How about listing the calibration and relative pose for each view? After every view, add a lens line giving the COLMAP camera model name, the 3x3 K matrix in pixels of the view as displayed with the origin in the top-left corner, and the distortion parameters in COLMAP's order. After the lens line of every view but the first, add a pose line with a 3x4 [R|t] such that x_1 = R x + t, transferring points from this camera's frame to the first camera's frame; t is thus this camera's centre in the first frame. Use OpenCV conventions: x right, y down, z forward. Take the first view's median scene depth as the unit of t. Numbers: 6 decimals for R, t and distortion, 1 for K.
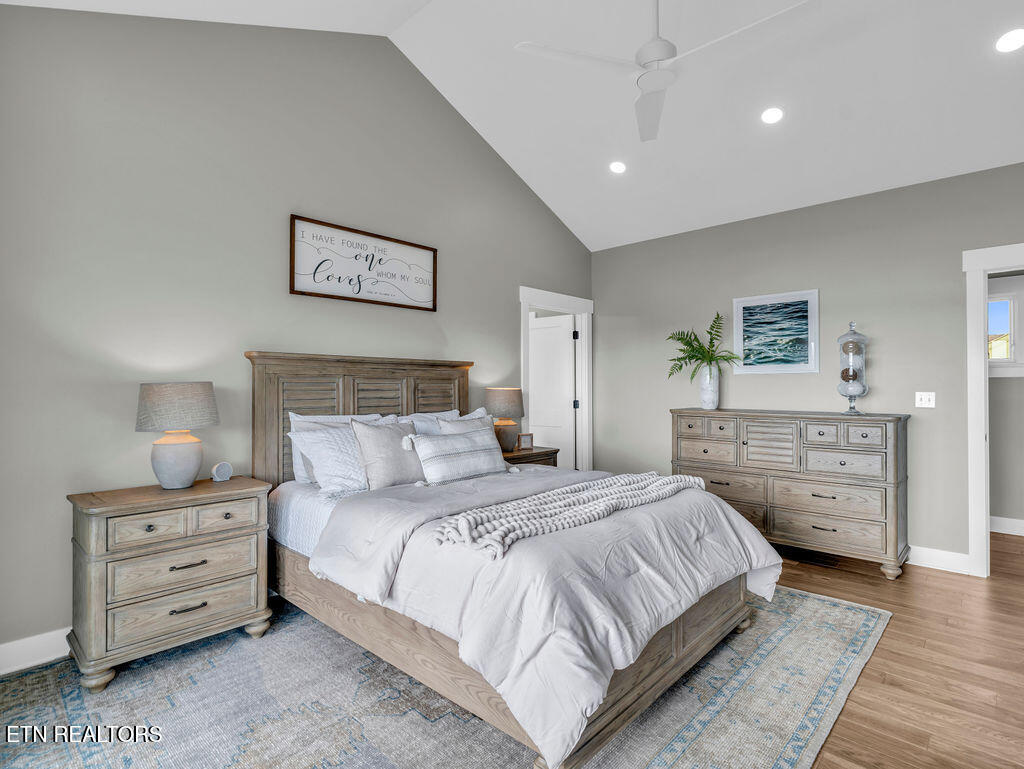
lens RADIAL K [[525.5, 0, 512.0], [0, 525.5, 384.5], [0, 0, 1]] dist [-0.001708, -0.000113]
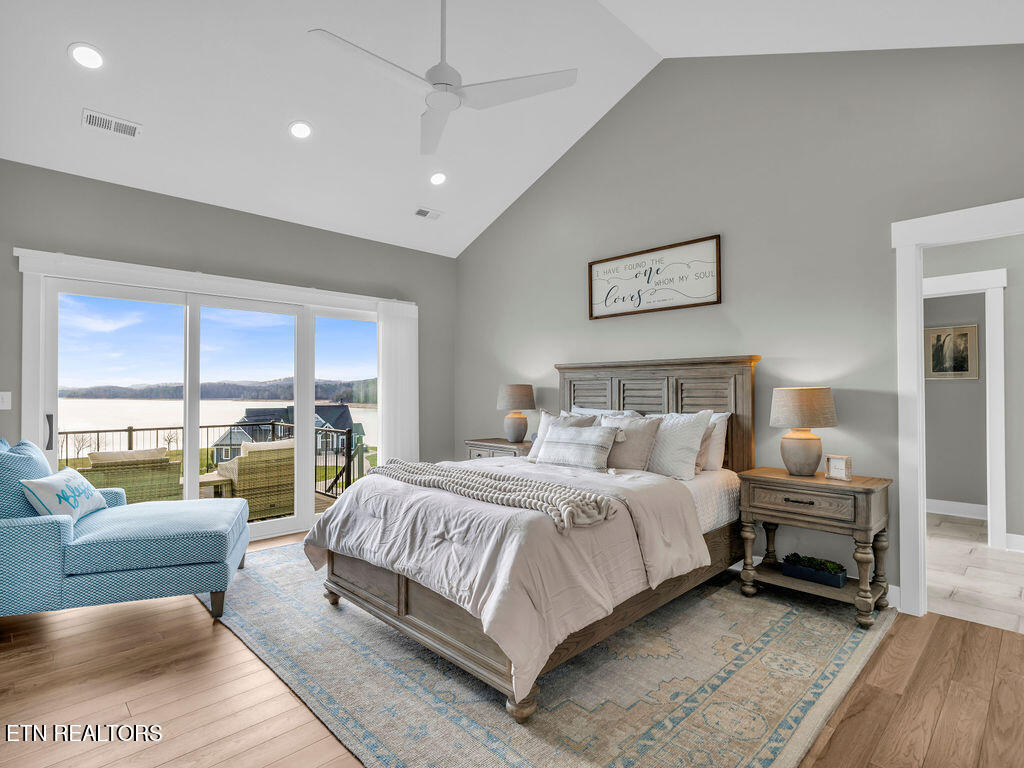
lens RADIAL K [[525.5, 0, 512.0], [0, 525.5, 384.0], [0, 0, 1]] dist [-0.001708, -0.000113]
pose [[-0.036939, -0.013952, -0.999220, 0.860358], [0.003327, 0.999895, -0.014085, 0.013245], [0.999312, -0.003845, -0.036889, 0.750514]]
